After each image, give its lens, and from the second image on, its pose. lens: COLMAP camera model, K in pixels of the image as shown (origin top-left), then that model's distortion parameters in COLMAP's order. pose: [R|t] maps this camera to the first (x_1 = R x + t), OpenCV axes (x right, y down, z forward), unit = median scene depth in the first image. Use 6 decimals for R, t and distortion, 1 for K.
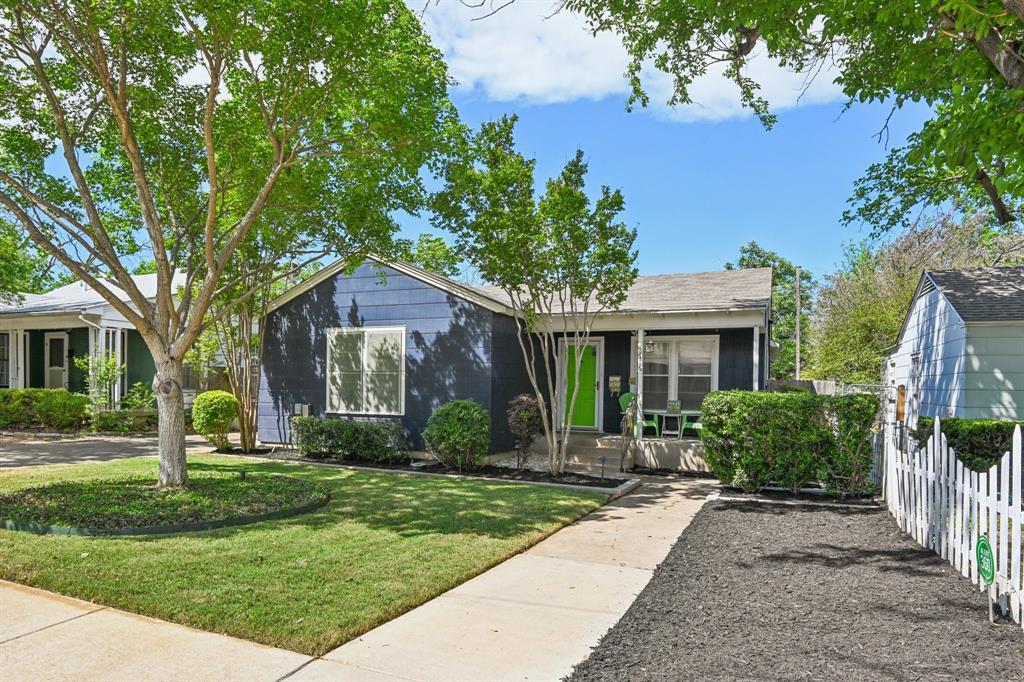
lens RADIAL K [[610.8, 0, 515.2], [0, 610.8, 390.5], [0, 0, 1]] dist [-0.007931, -0.000758]
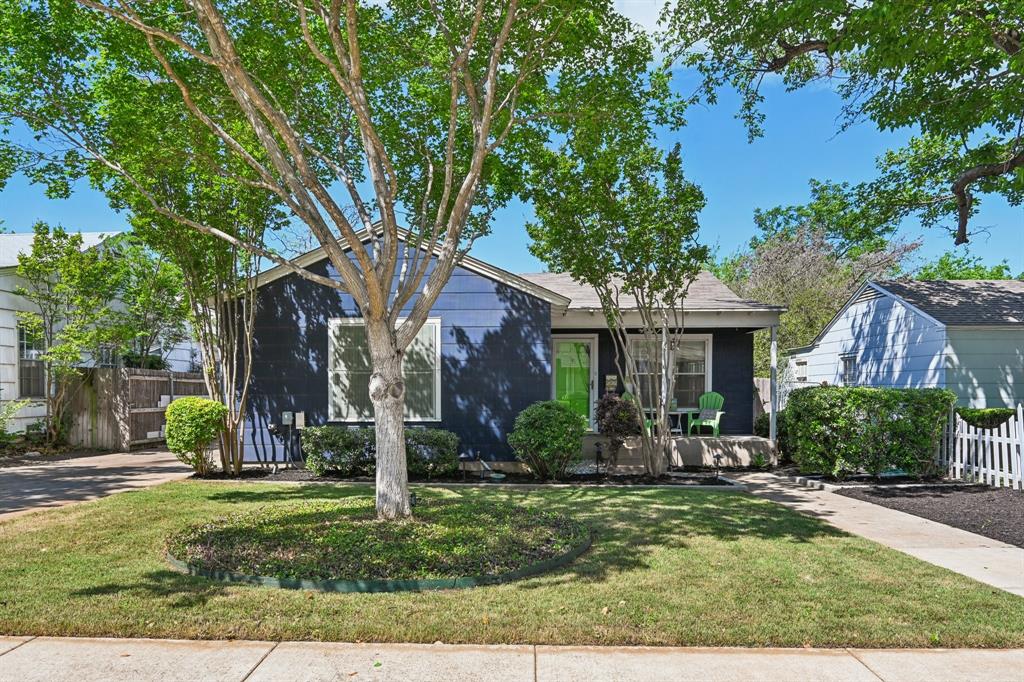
lens RADIAL K [[659.9, 0, 509.7], [0, 659.9, 396.6], [0, 0, 1]] dist [-0.025934, -0.000067]
pose [[0.929039, -0.018263, 0.369532, -0.406646], [0.015910, 0.999829, 0.009415, -0.001122], [-0.369640, -0.002868, 0.929170, 0.098284]]
